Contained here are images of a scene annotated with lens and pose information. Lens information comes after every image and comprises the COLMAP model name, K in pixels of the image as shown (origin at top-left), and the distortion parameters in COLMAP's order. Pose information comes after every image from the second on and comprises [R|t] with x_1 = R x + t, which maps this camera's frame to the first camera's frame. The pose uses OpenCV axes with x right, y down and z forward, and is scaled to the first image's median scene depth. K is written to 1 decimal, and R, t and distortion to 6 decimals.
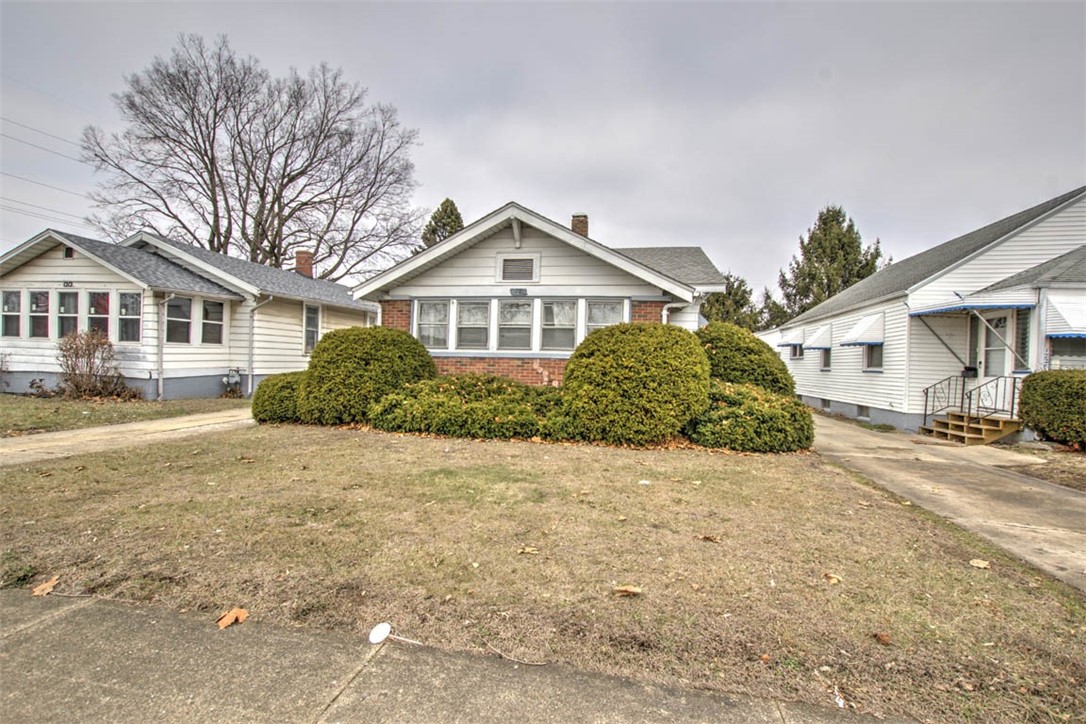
lens RADIAL K [[474.8, 0, 543.0], [0, 474.8, 362.0], [0, 0, 1]] dist [-0.000588, -0.000506]
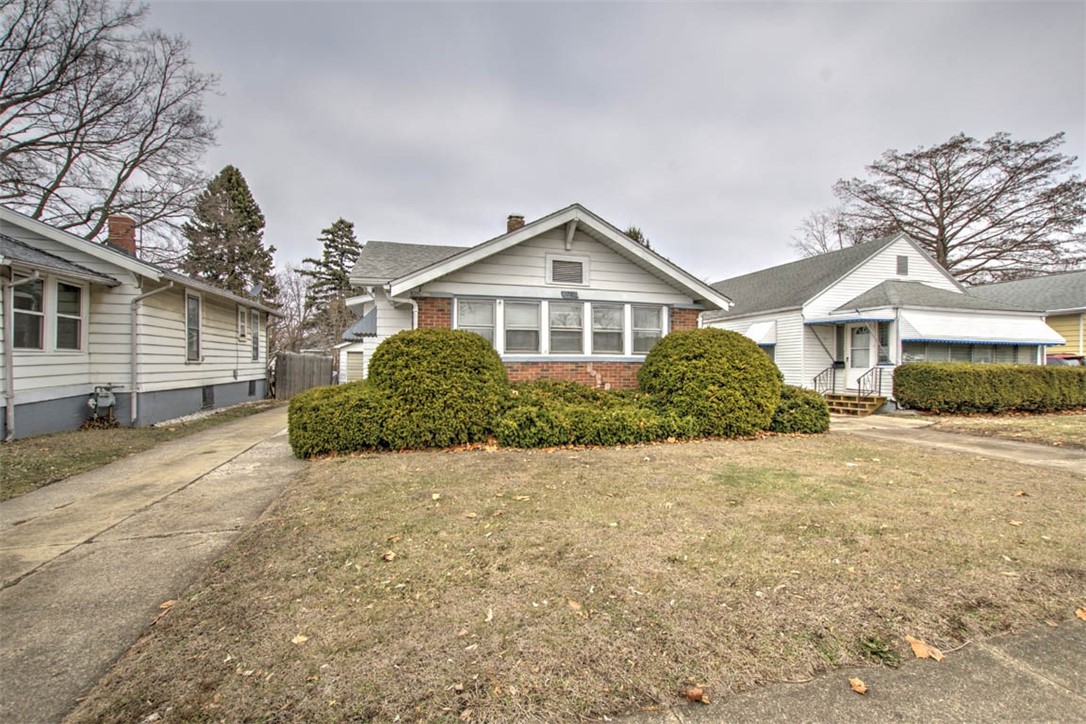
lens RADIAL K [[474.8, 0, 543.0], [0, 474.8, 362.0], [0, 0, 1]] dist [-0.000588, -0.000506]
pose [[0.889635, -0.021608, 0.456162, -0.549946], [0.019606, 0.999766, 0.009121, -0.018053], [-0.456252, 0.000829, 0.889850, 0.148165]]
